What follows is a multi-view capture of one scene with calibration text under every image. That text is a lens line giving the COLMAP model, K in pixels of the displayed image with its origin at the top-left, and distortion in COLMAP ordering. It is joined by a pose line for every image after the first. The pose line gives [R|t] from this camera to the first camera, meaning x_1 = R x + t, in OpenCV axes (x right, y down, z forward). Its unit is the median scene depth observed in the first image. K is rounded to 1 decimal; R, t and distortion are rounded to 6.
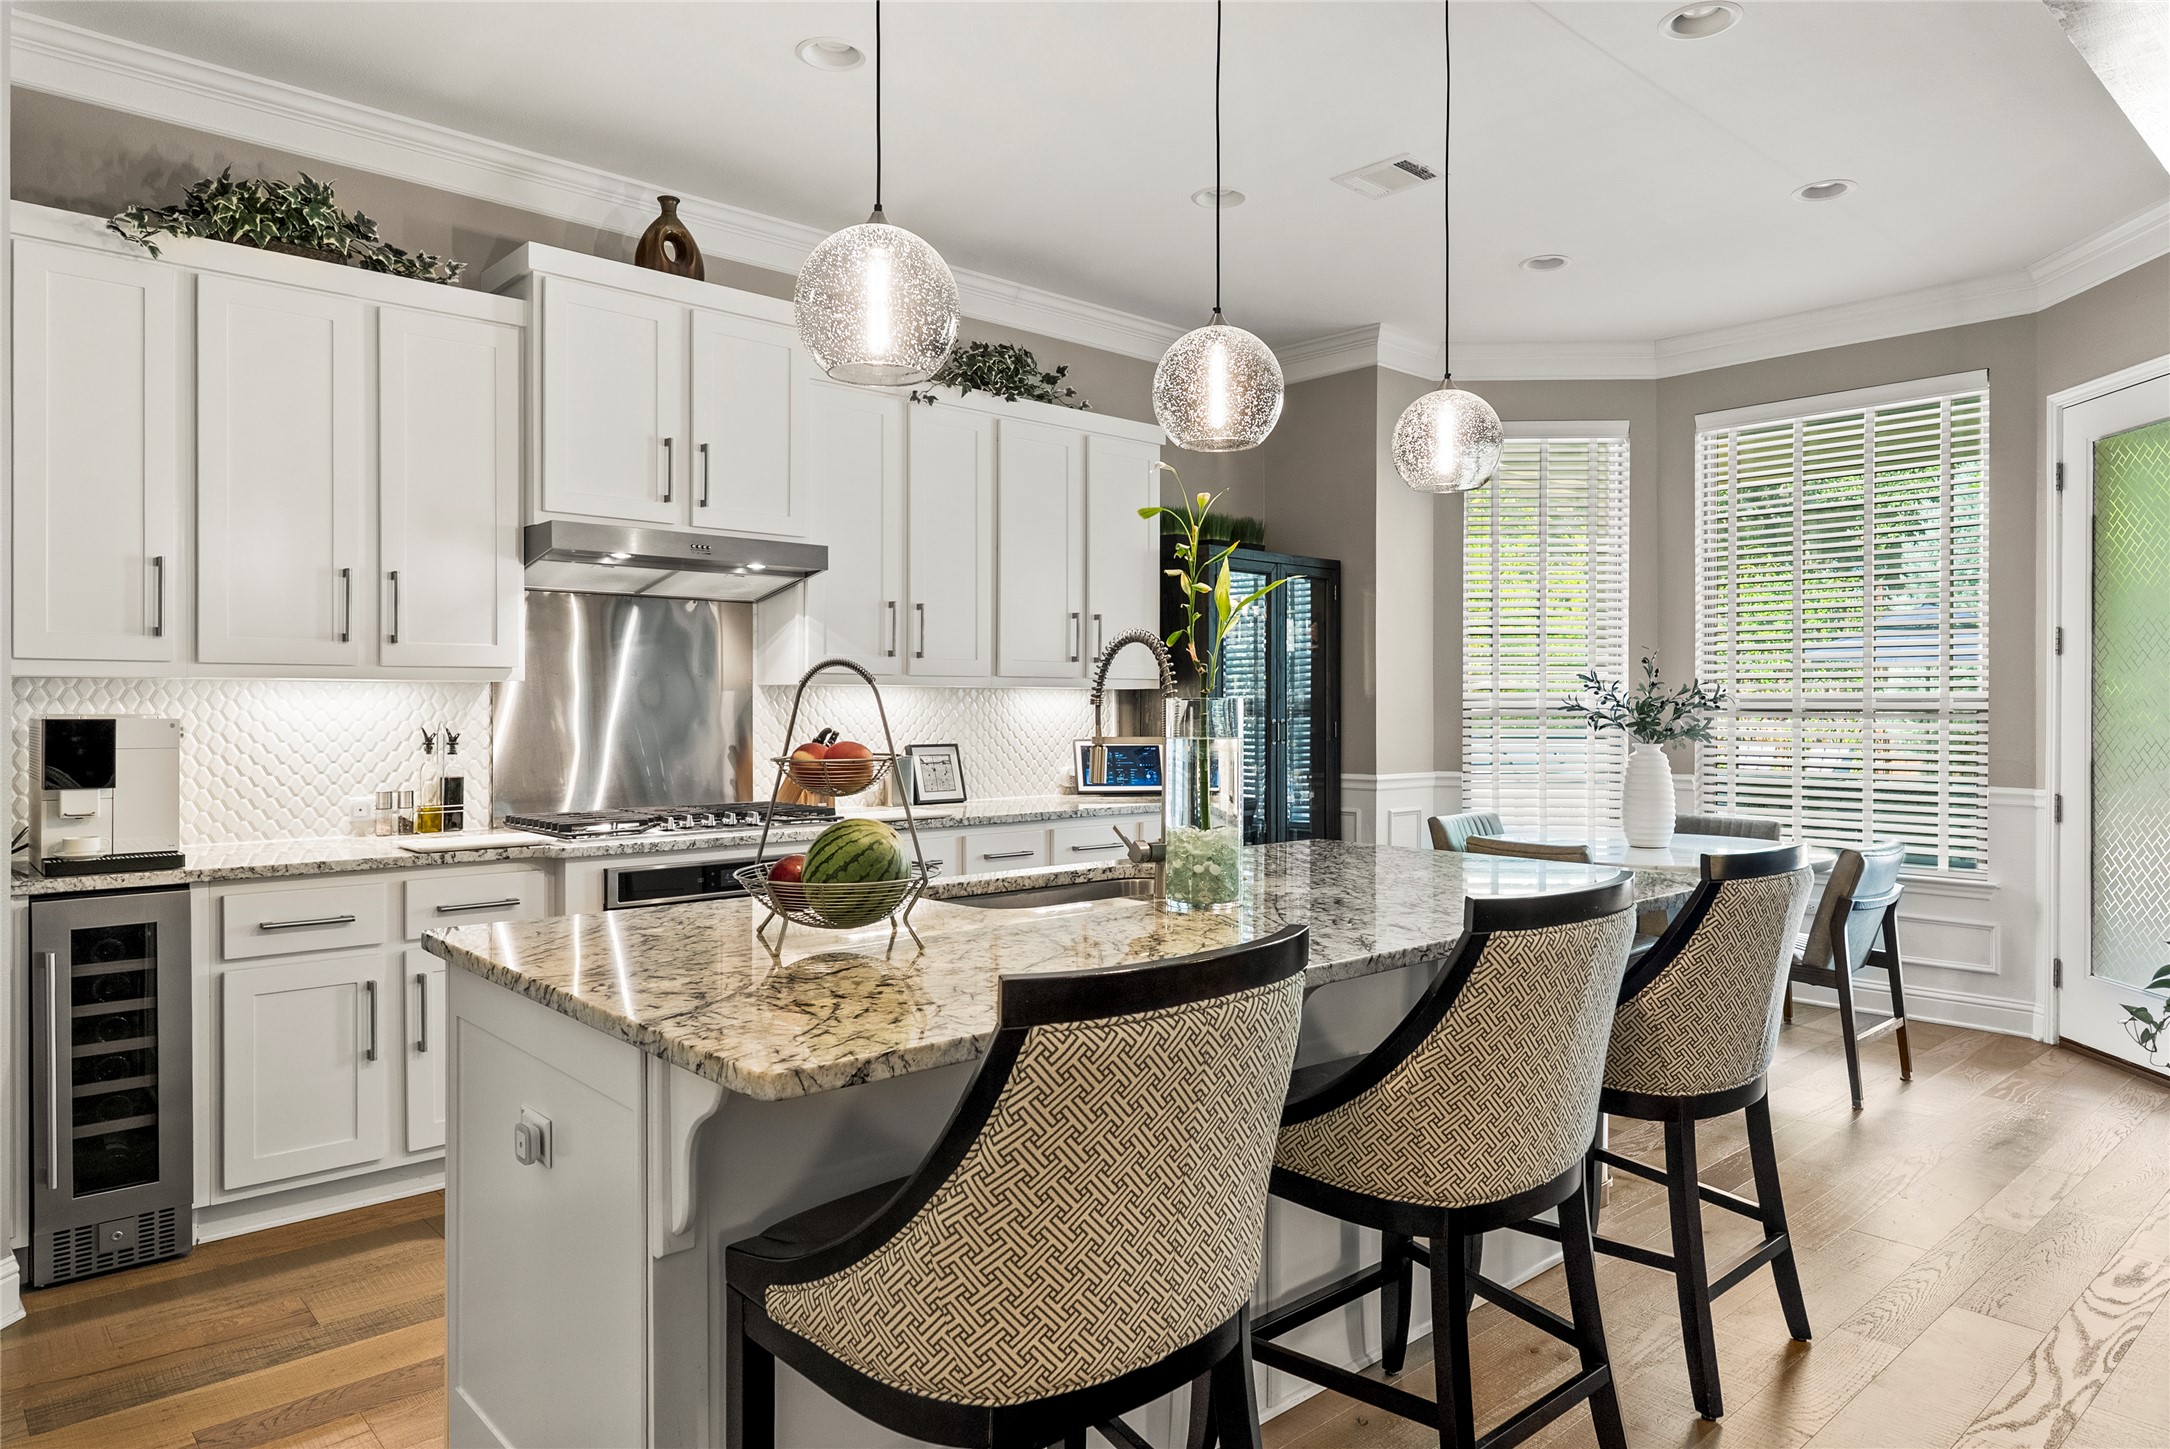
lens RADIAL K [[1359.9, 0, 1086.5], [0, 1359.9, 719.0], [0, 0, 1]] dist [-0.004487, -0.001285]
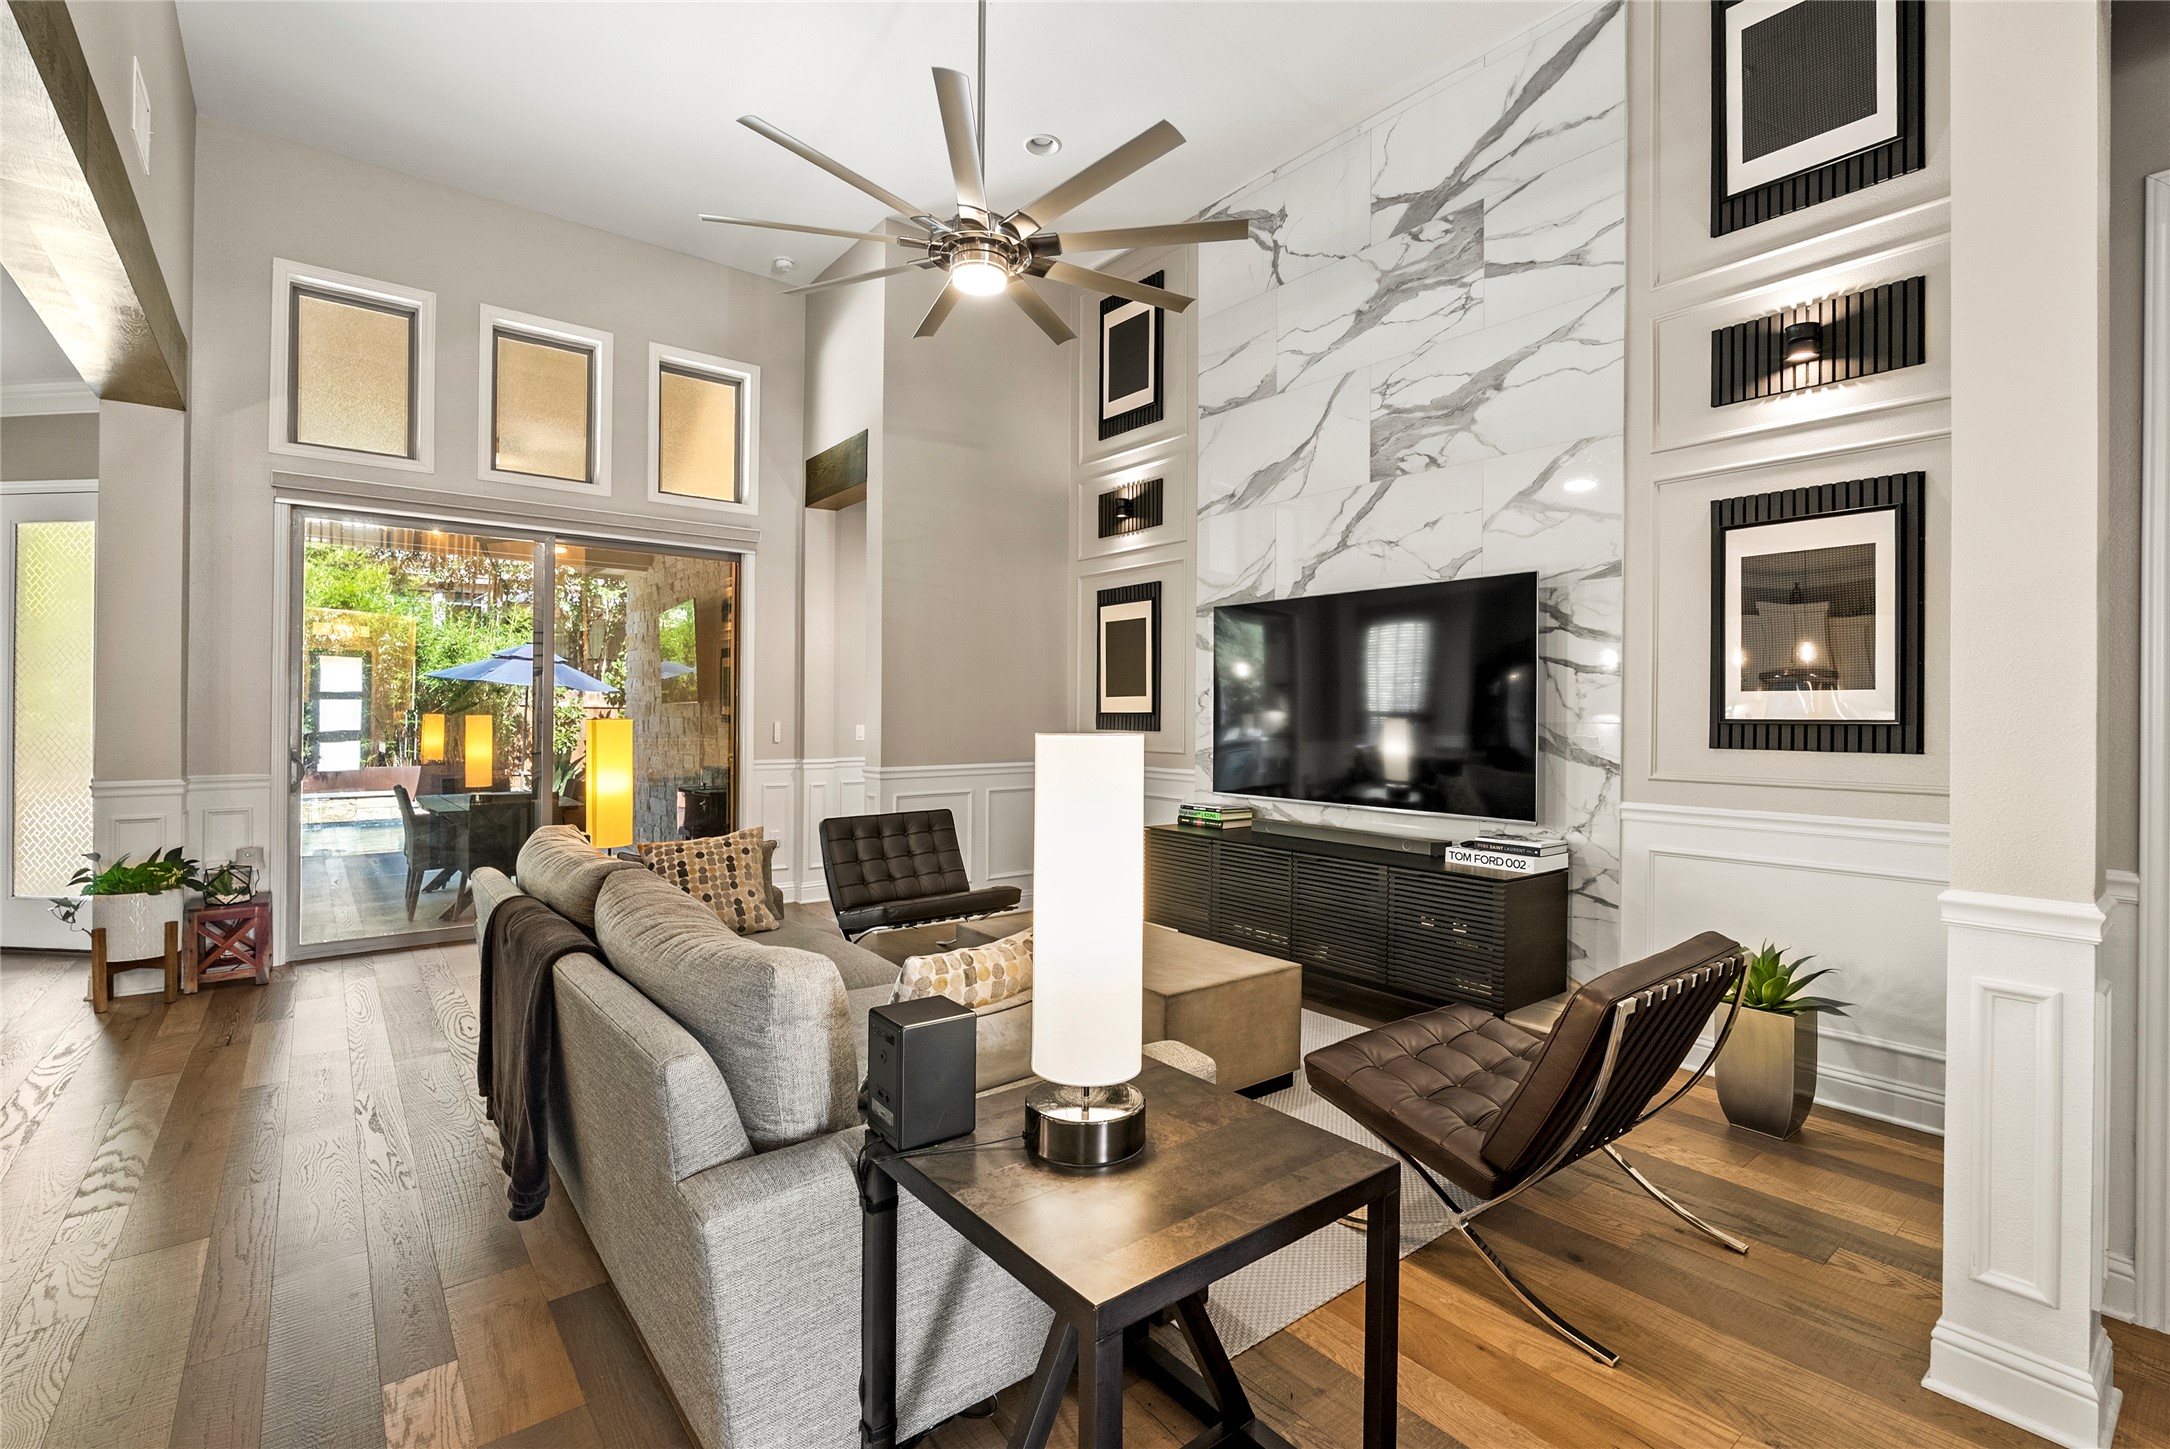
lens RADIAL K [[971.9, 0, 1081.4], [0, 971.9, 716.6], [0, 0, 1]] dist [-0.010069, 0.000353]
pose [[0.071940, -0.003332, 0.997403, -0.207454], [-0.000521, 0.999994, 0.003379, -0.007562], [-0.997409, -0.000763, 0.071938, -0.220826]]
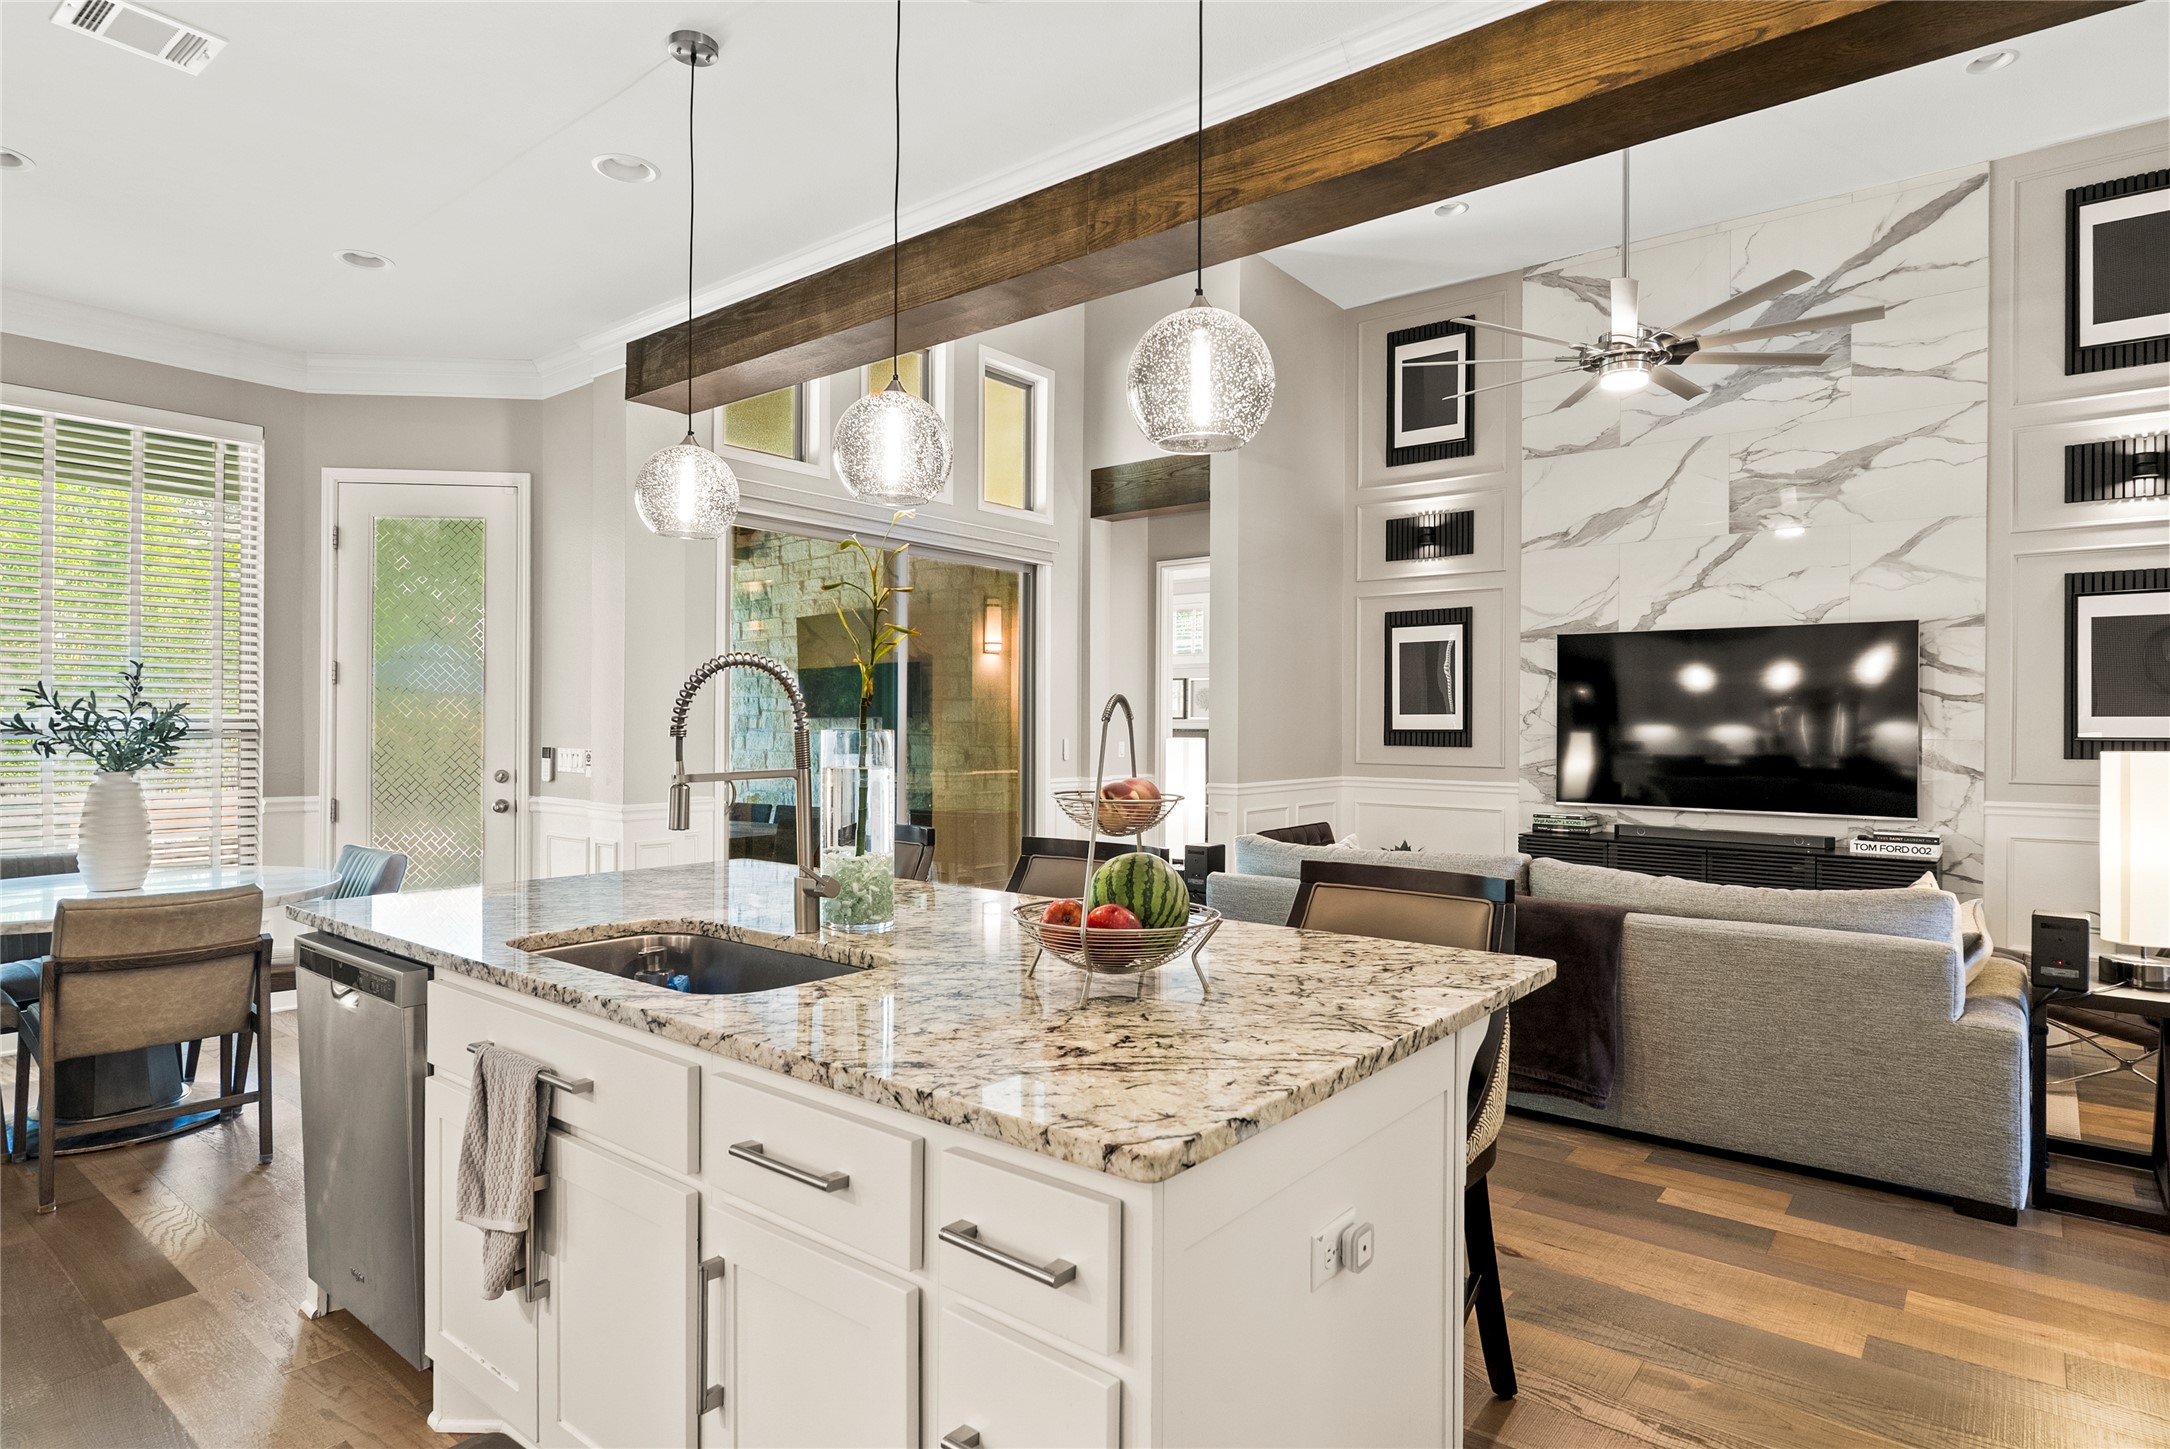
lens RADIAL K [[1188.8, 0, 1087.9], [0, 1188.8, 731.9], [0, 0, 1]] dist [-0.002843, -0.002586]
pose [[-0.148218, -0.004019, 0.988947, -0.498859], [-0.002053, 0.999991, 0.003756, -0.011090], [-0.988953, -0.001473, -0.148225, 0.558321]]
